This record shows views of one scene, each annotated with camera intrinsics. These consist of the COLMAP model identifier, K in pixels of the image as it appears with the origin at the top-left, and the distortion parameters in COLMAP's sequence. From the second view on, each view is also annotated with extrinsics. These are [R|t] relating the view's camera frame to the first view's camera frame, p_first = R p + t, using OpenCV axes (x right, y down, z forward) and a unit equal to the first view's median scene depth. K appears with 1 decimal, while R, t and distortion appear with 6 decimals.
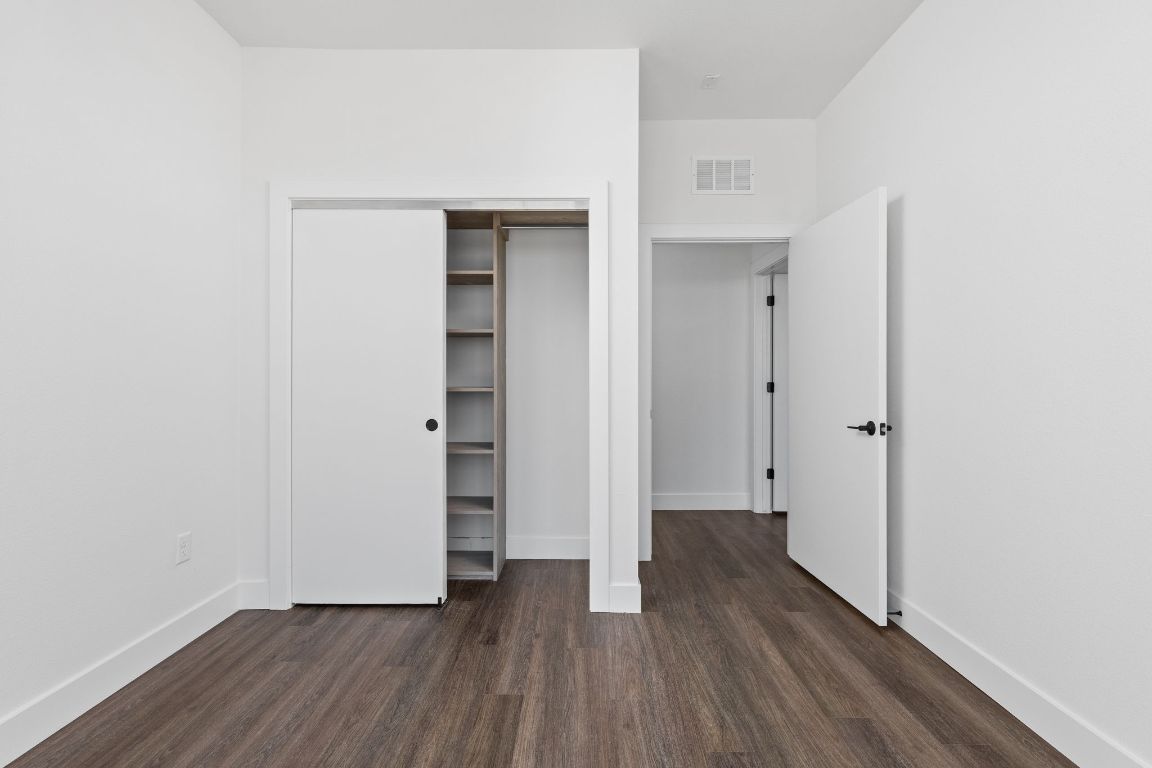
lens RADIAL K [[523.2, 0, 565.5], [0, 523.2, 386.3], [0, 0, 1]] dist [0.002120, 0.000129]
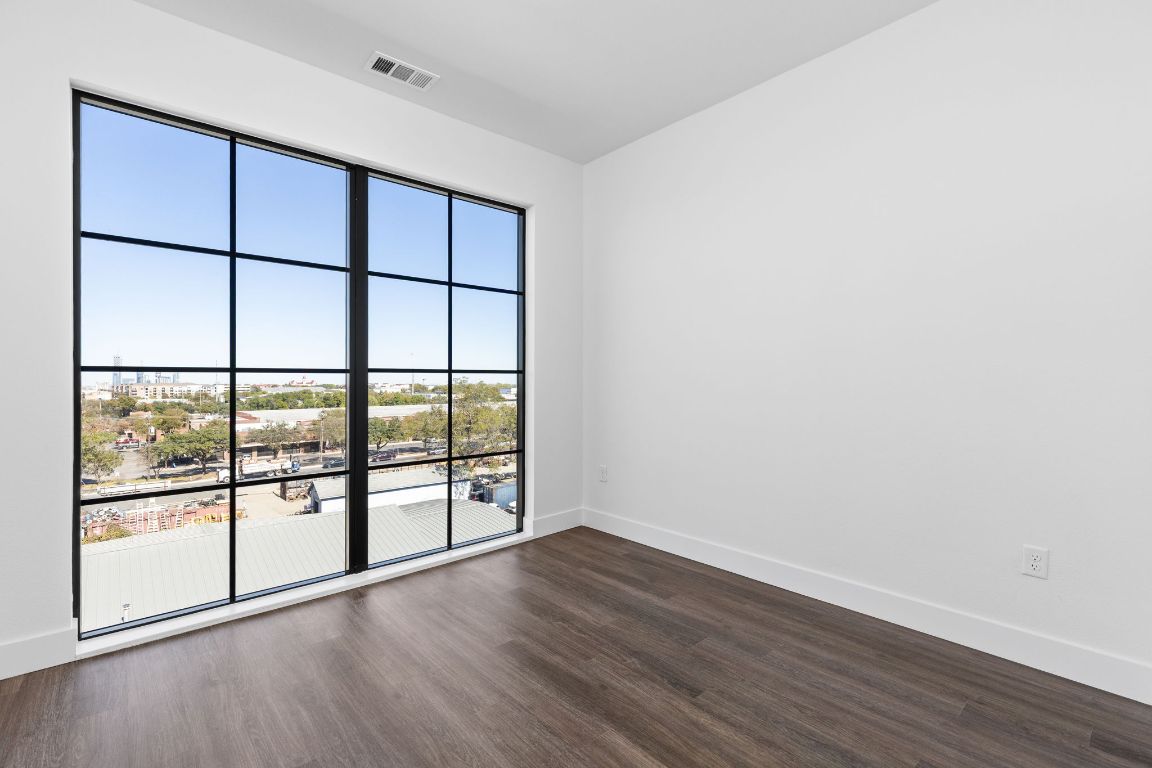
lens RADIAL K [[523.2, 0, 565.5], [0, 523.2, 386.3], [0, 0, 1]] dist [0.002120, 0.000129]
pose [[-0.753772, 0.010276, -0.657055, 0.577351], [-0.000461, 0.999869, 0.016167, -0.010155], [0.657136, 0.012489, -0.753669, 1.371670]]
